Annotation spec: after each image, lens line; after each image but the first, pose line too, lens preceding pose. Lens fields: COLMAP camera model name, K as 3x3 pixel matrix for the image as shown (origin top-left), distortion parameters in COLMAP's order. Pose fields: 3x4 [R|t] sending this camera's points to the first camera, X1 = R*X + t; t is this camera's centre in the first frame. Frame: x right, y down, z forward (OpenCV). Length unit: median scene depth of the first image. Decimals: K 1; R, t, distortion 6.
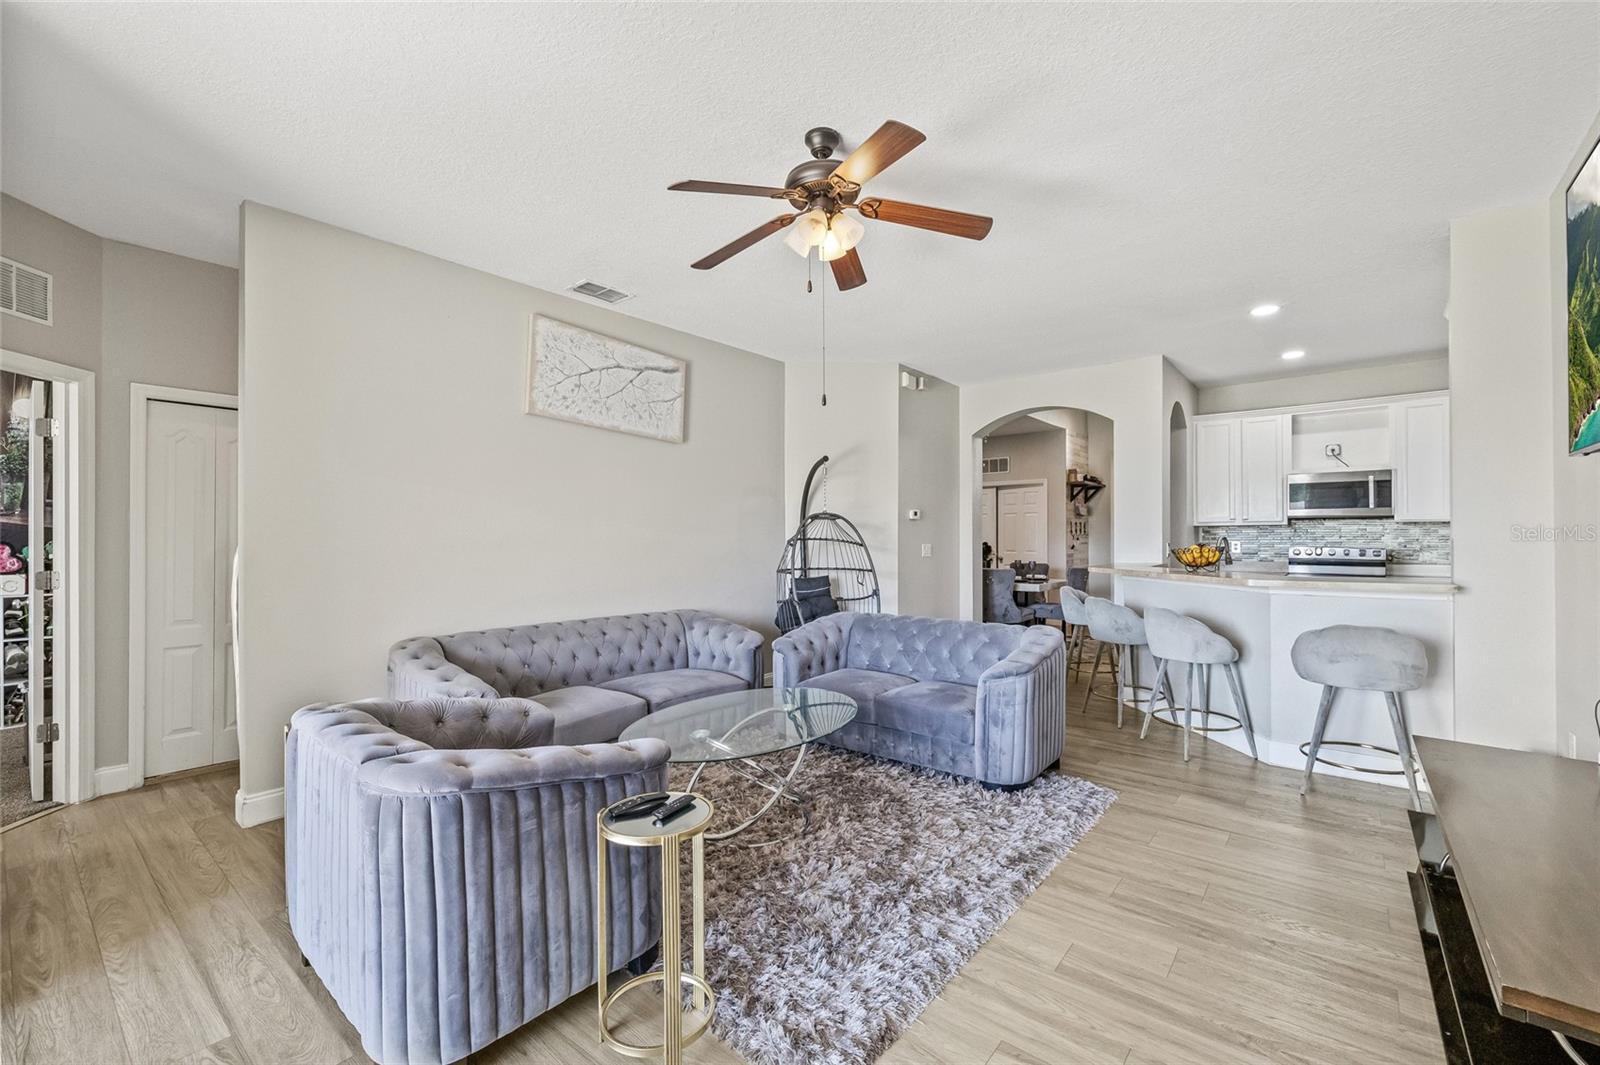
lens RADIAL K [[666.0, 0, 797.1], [0, 666.0, 524.1], [0, 0, 1]] dist [-0.000861, -0.000320]
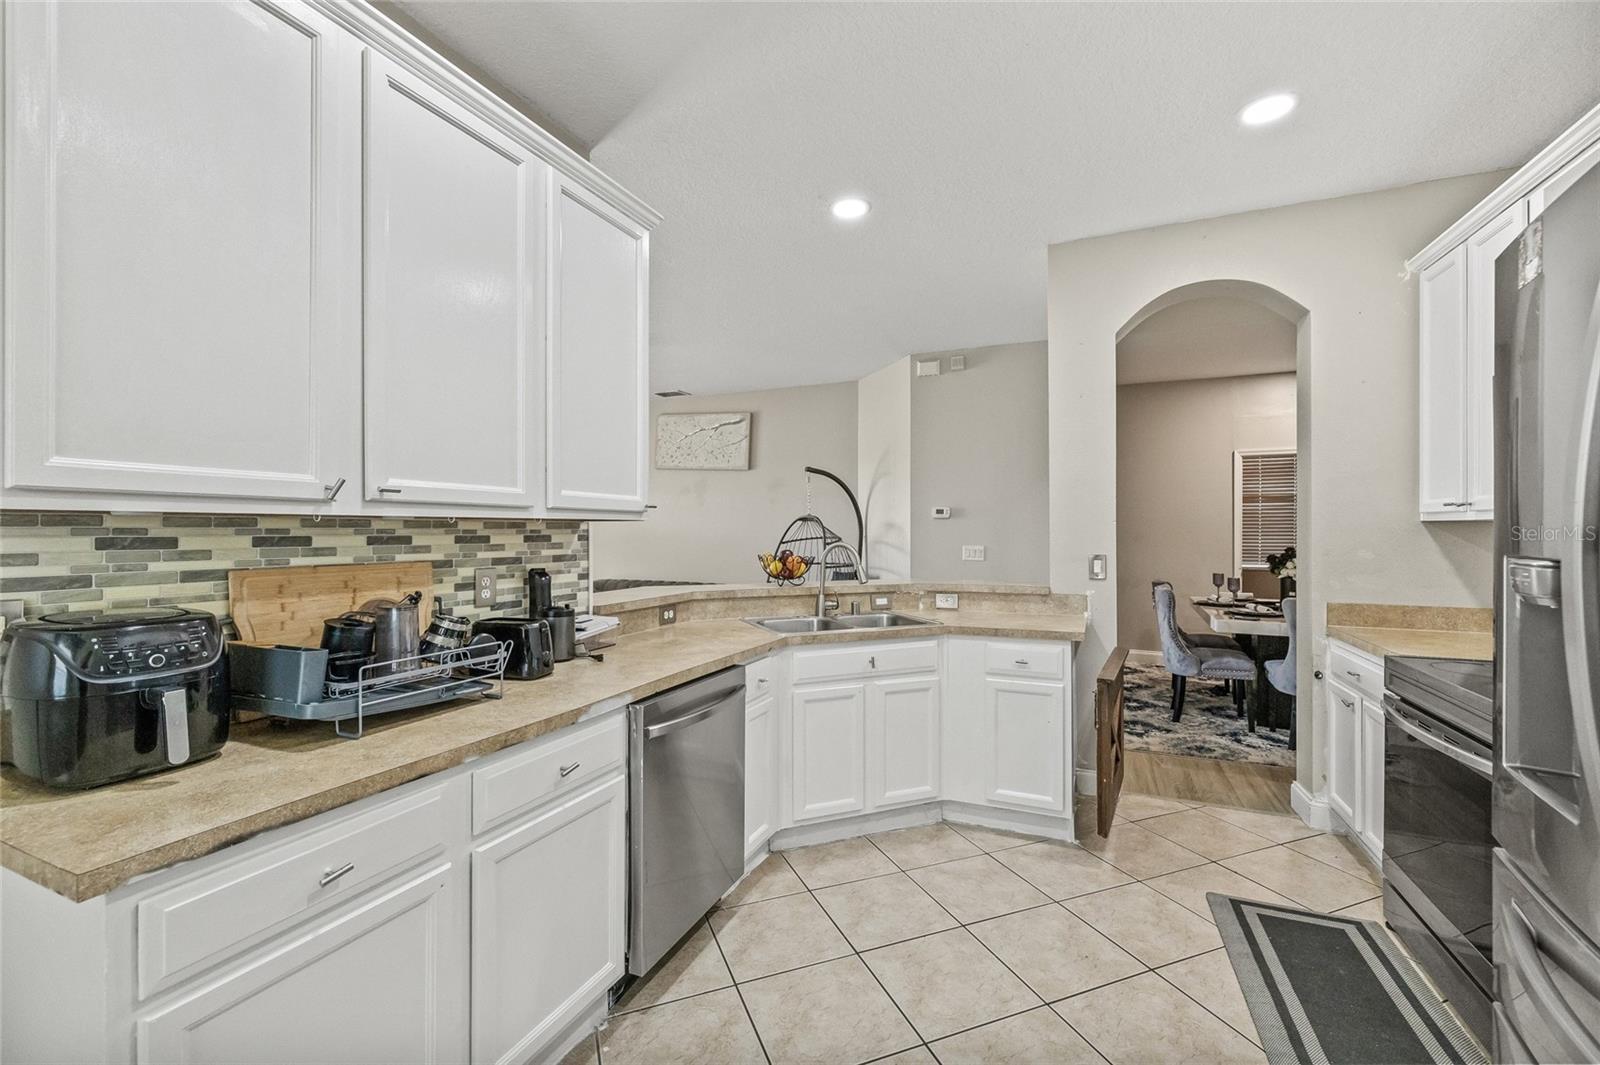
lens RADIAL K [[670.1, 0, 798.8], [0, 670.1, 528.7], [0, 0, 1]] dist [0.000643, 0.000389]
pose [[0.264350, 0.003304, -0.964421, 1.084759], [0.009157, 0.999940, 0.005936, 0.000197], [0.964383, -0.010401, 0.264304, 0.616003]]
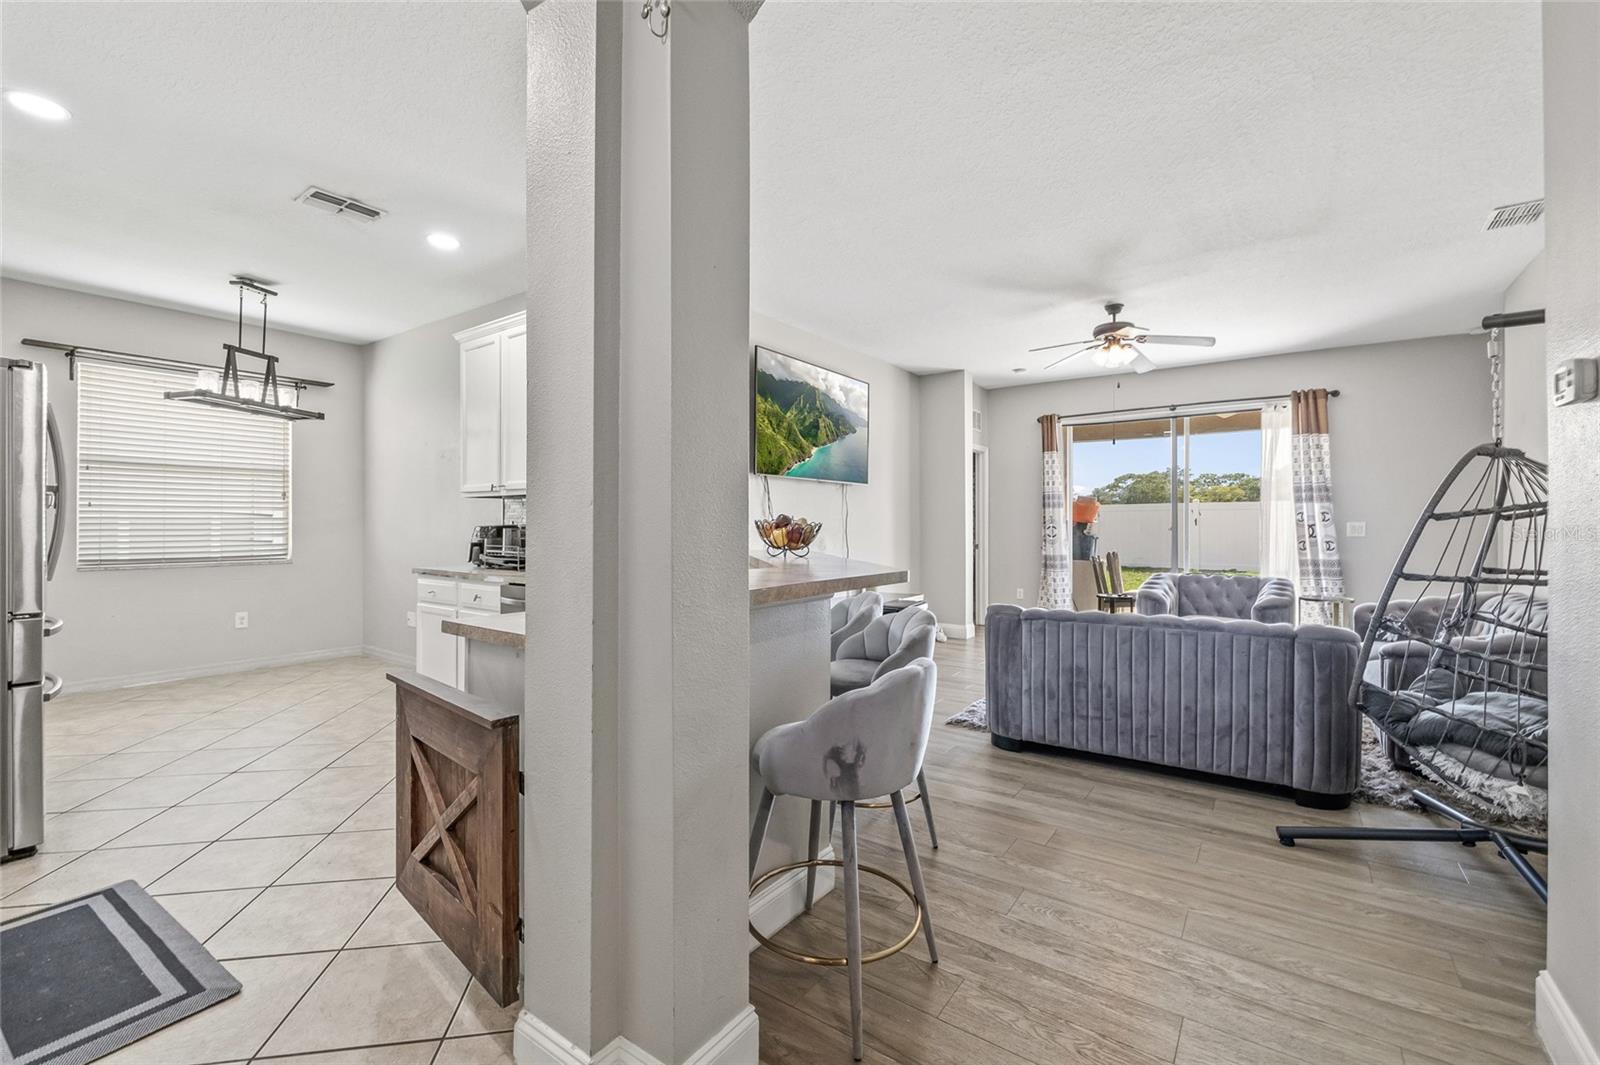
lens RADIAL K [[688.5, 0, 788.4], [0, 688.5, 524.9], [0, 0, 1]] dist [-0.002310, 0.000338]
pose [[-0.998900, 0.002406, -0.046822, 0.496512], [0.002900, 0.999941, -0.010468, 0.037799], [0.046794, -0.010593, -0.998848, 1.315152]]
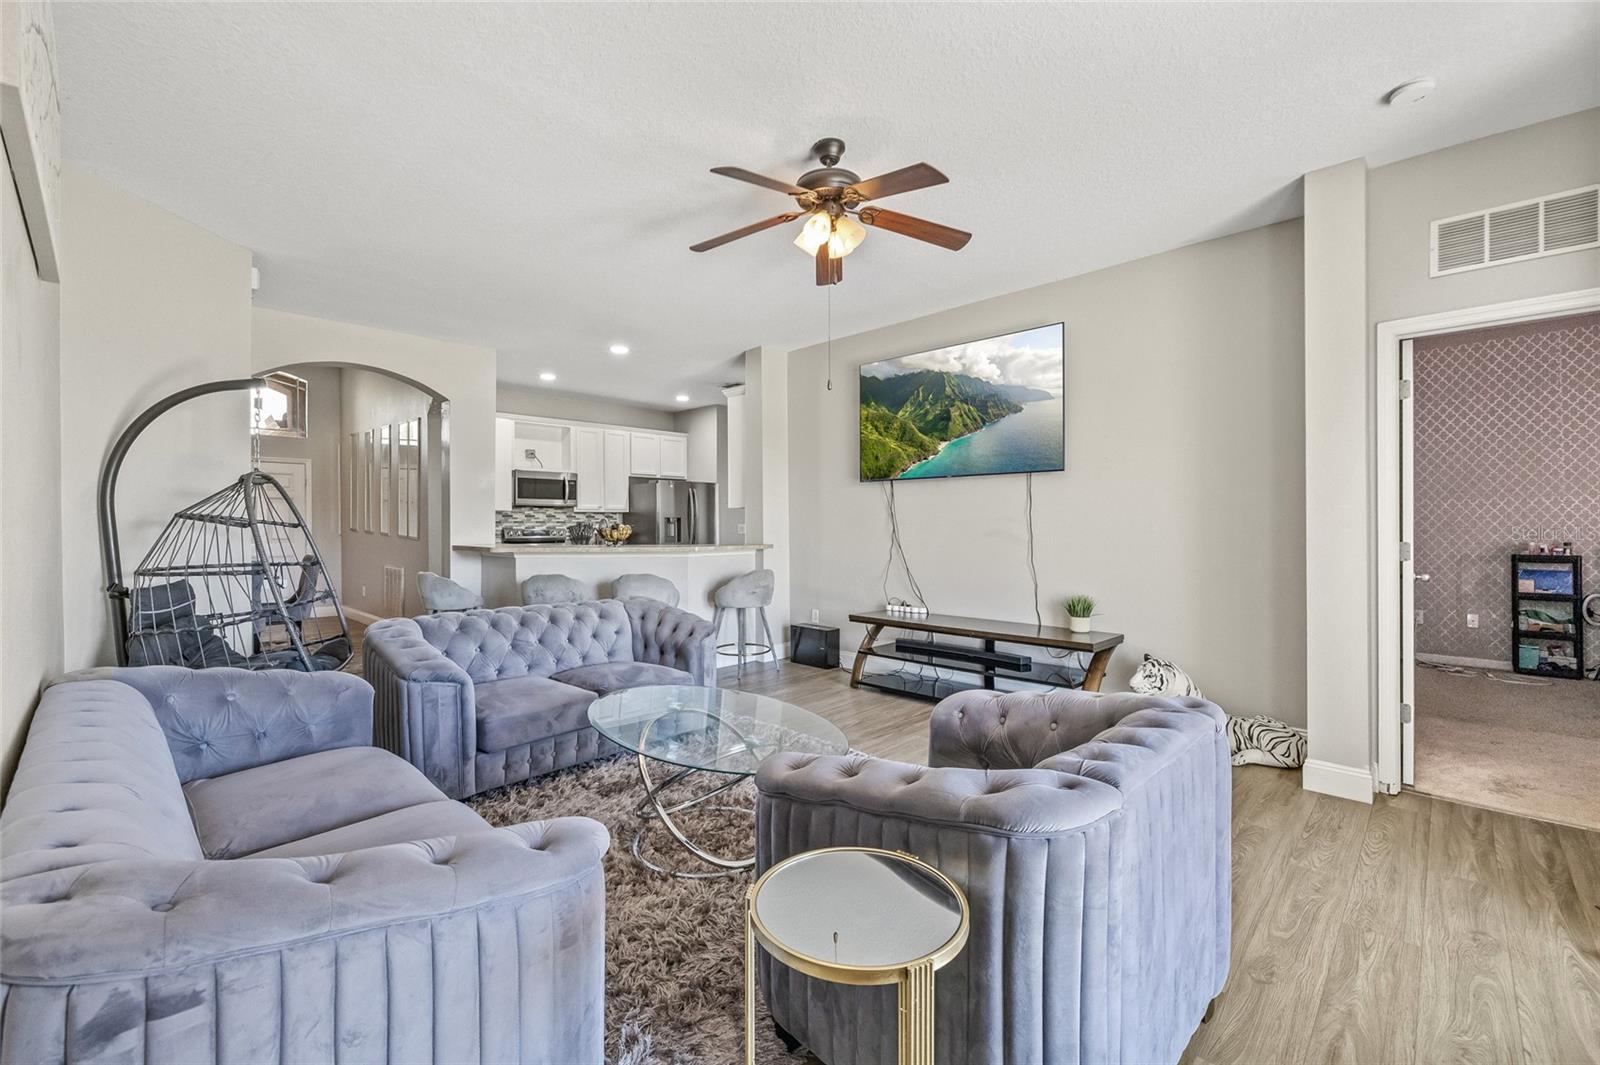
lens RADIAL K [[670.1, 0, 798.8], [0, 670.1, 528.7], [0, 0, 1]] dist [0.000643, 0.000389]
pose [[0.081519, -0.005455, 0.996657, -0.484483], [-0.006658, 0.999960, 0.006017, 0.024321], [-0.996650, -0.007126, 0.081479, 0.427973]]
